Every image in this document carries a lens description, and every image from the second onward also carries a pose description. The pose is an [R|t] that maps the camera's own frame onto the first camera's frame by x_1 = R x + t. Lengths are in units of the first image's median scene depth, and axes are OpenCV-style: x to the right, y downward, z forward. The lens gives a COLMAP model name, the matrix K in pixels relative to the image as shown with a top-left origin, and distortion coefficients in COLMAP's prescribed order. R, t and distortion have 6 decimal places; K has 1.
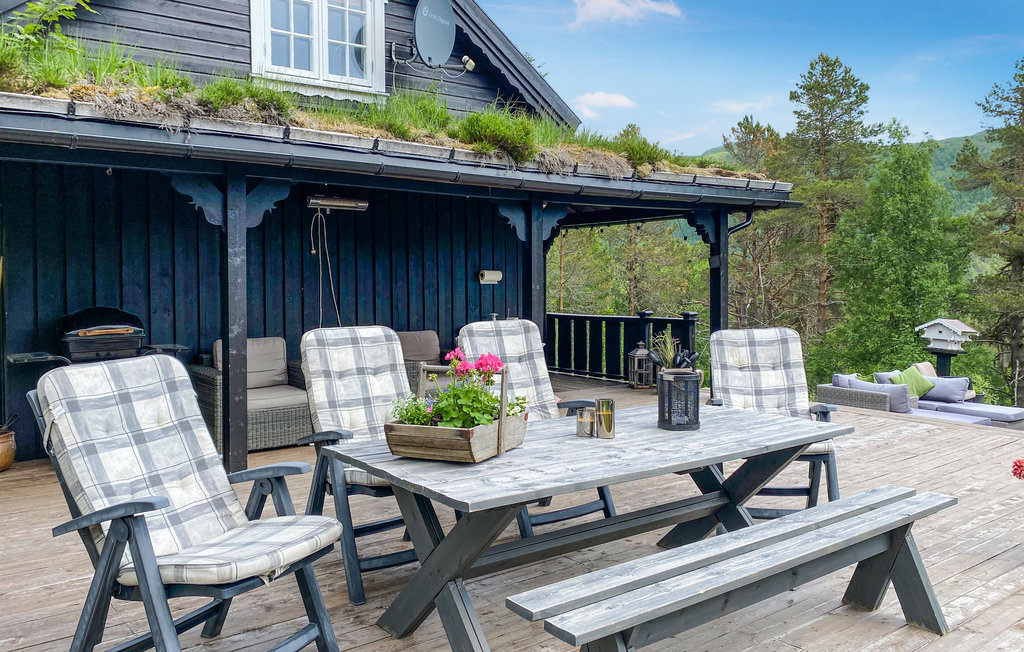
lens RADIAL K [[764.9, 0, 513.0], [0, 764.9, 277.3], [0, 0, 1]] dist [-0.006148, -0.003343]
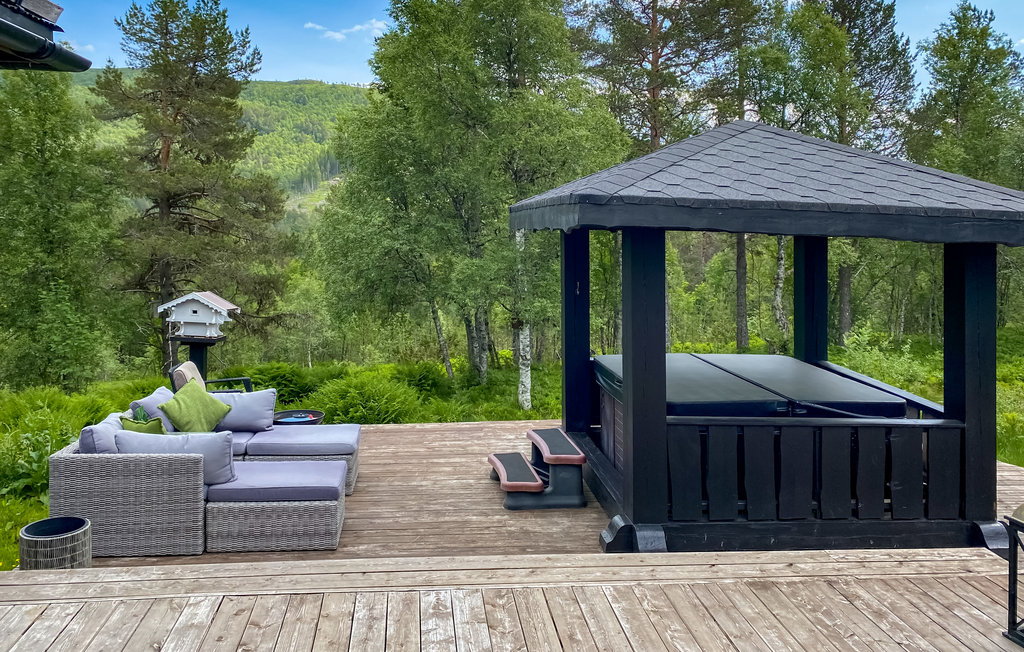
lens RADIAL K [[764.9, 0, 513.0], [0, 764.9, 277.3], [0, 0, 1]] dist [-0.006148, -0.003343]
pose [[0.473446, -0.041984, 0.879821, 0.043994], [-0.032255, 0.997367, 0.064950, -0.005988], [-0.880232, -0.059129, 0.470846, 0.200046]]
